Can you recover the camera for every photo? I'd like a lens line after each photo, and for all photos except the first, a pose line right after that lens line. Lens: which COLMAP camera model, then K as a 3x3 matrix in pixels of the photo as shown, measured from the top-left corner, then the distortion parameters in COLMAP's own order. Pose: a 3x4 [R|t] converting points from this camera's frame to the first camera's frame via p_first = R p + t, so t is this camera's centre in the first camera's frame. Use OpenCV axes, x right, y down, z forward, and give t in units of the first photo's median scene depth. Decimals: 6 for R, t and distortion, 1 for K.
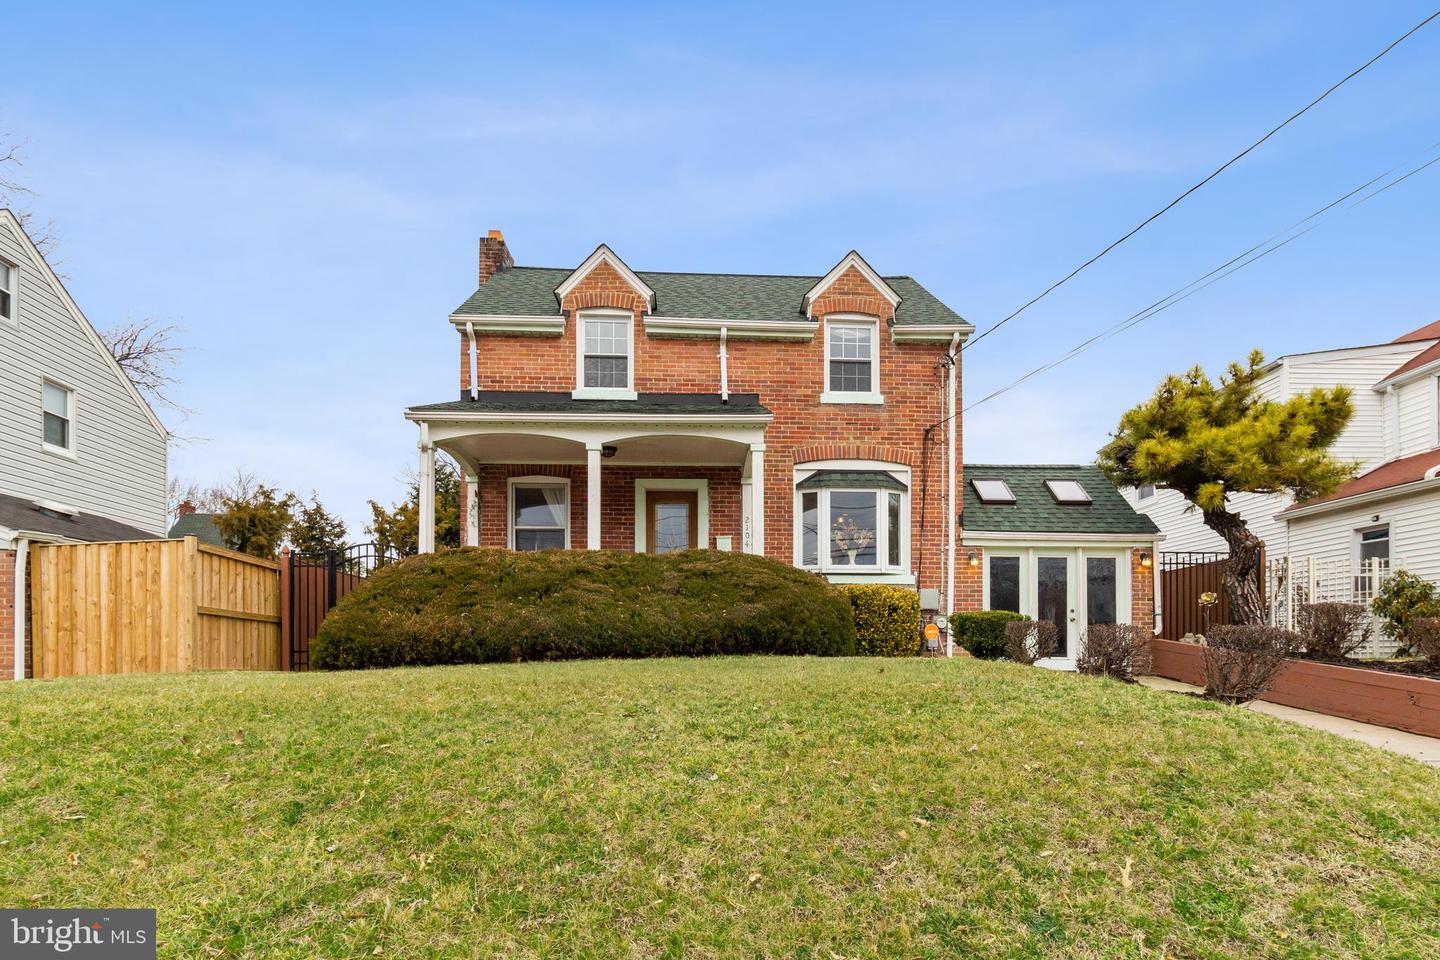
lens RADIAL K [[797.1, 0, 791.5], [0, 797.1, 639.3], [0, 0, 1]] dist [-0.015844, -0.001787]
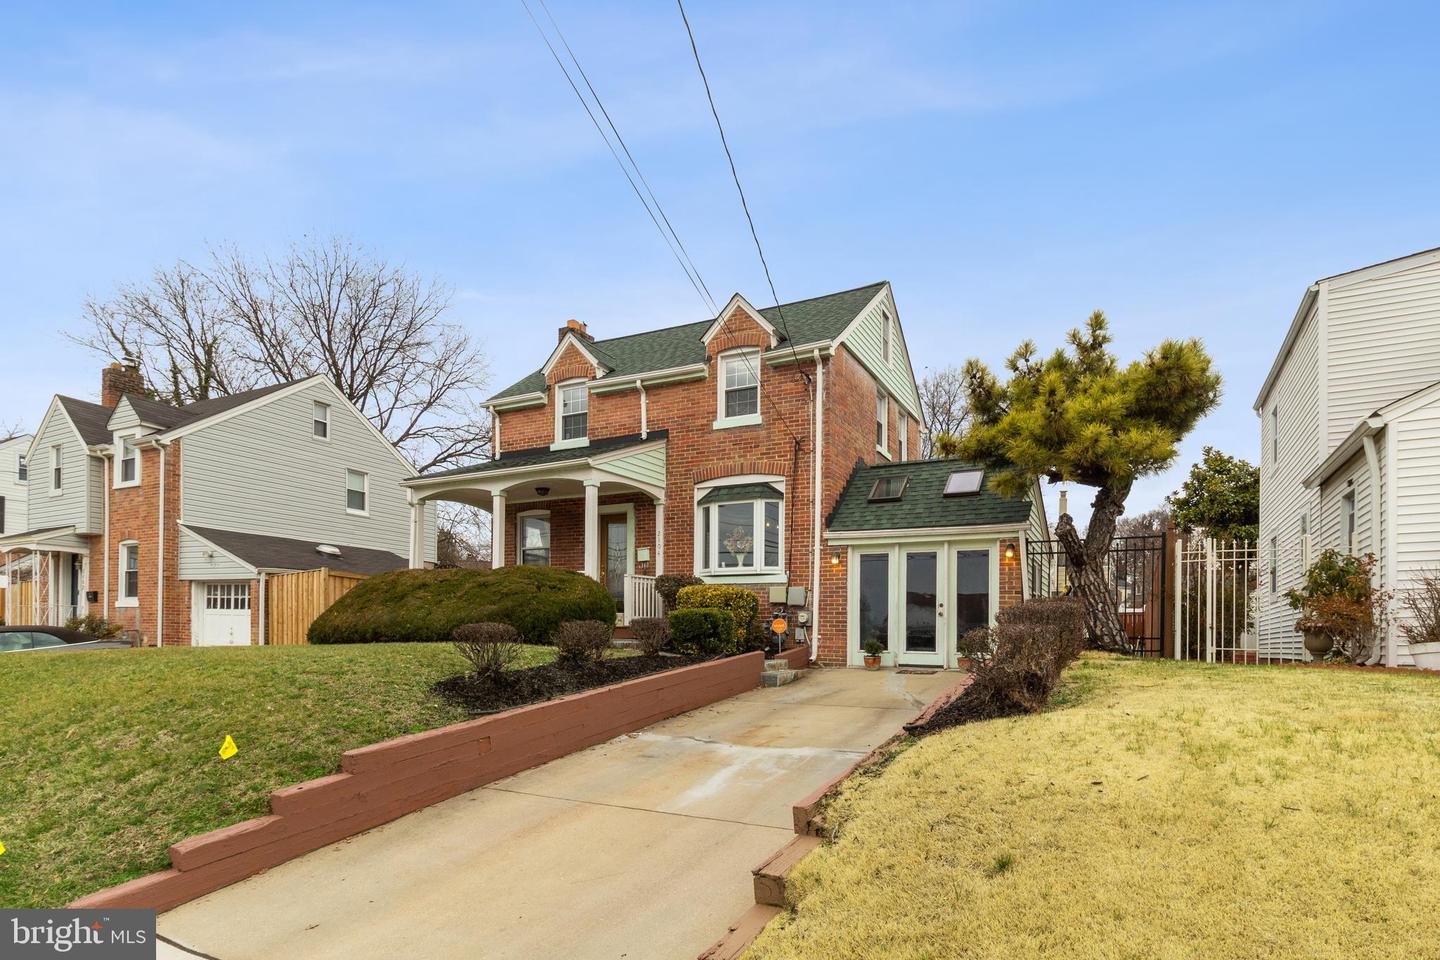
lens RADIAL K [[809.8, 0, 821.8], [0, 809.8, 647.6], [0, 0, 1]] dist [-0.037078, -0.000183]
pose [[0.864622, 0.017214, -0.502128, 0.772323], [-0.008121, 0.999761, 0.020291, -0.002093], [0.502358, -0.013466, 0.864555, 0.049529]]
